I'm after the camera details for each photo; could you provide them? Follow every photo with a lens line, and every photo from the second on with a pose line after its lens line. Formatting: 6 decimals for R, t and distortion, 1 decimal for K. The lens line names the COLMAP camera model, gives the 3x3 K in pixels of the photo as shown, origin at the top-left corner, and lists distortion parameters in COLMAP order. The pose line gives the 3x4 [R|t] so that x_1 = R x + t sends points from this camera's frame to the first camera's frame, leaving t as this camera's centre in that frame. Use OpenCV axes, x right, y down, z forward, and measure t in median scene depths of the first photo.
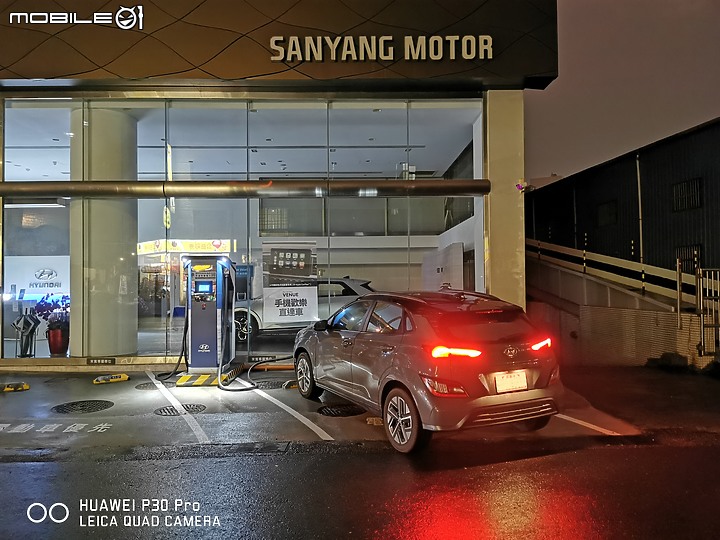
lens RADIAL K [[563.3, 0, 351.3], [0, 563.3, 272.0], [0, 0, 1]] dist [0.039391, -0.000526]
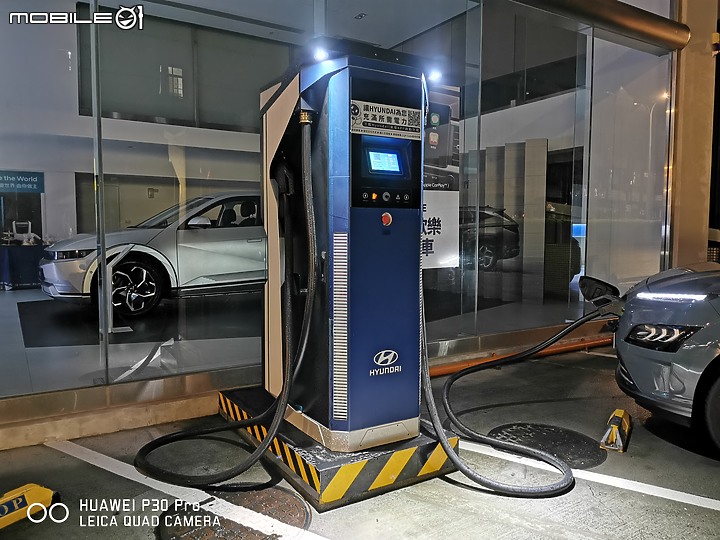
lens RADIAL K [[561.8, 0, 360.8], [0, 561.8, 271.7], [0, 0, 1]] dist [0.078115, -0.109782]
pose [[0.847679, -0.026907, 0.529827, -0.401960], [-0.024558, 0.995652, 0.089855, 0.055649], [-0.529941, -0.089180, 0.843332, 0.704380]]
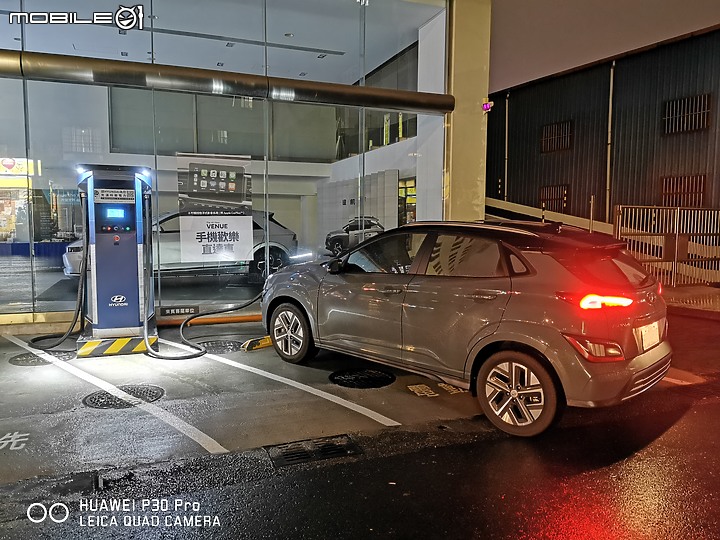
lens RADIAL K [[561.8, 0, 360.8], [0, 561.8, 271.7], [0, 0, 1]] dist [0.078115, -0.109782]
pose [[0.935624, -0.015274, 0.352668, -0.211740], [-0.023658, 0.994104, 0.105818, 0.017578], [-0.352205, -0.107349, 0.929746, 0.234525]]
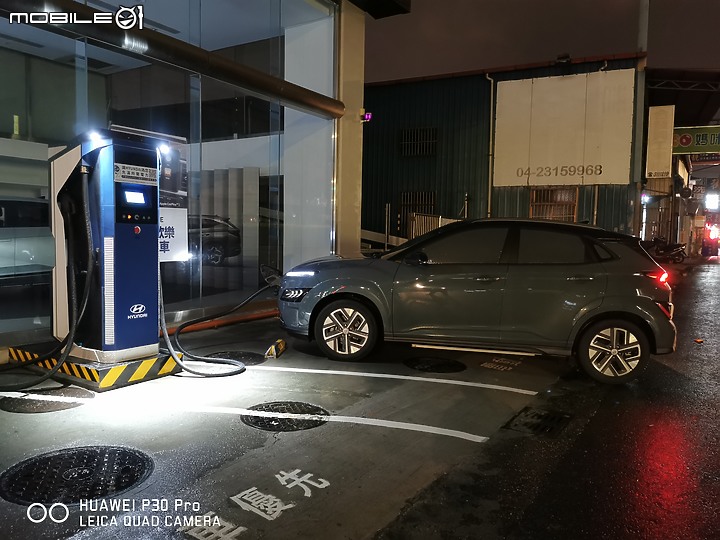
lens RADIAL K [[561.8, 0, 360.8], [0, 561.8, 271.7], [0, 0, 1]] dist [0.078115, -0.109782]
pose [[0.540300, -0.034593, 0.840761, -0.554613], [-0.046560, 0.996395, 0.070918, 0.046670], [-0.840183, -0.077463, 0.536741, 0.502532]]
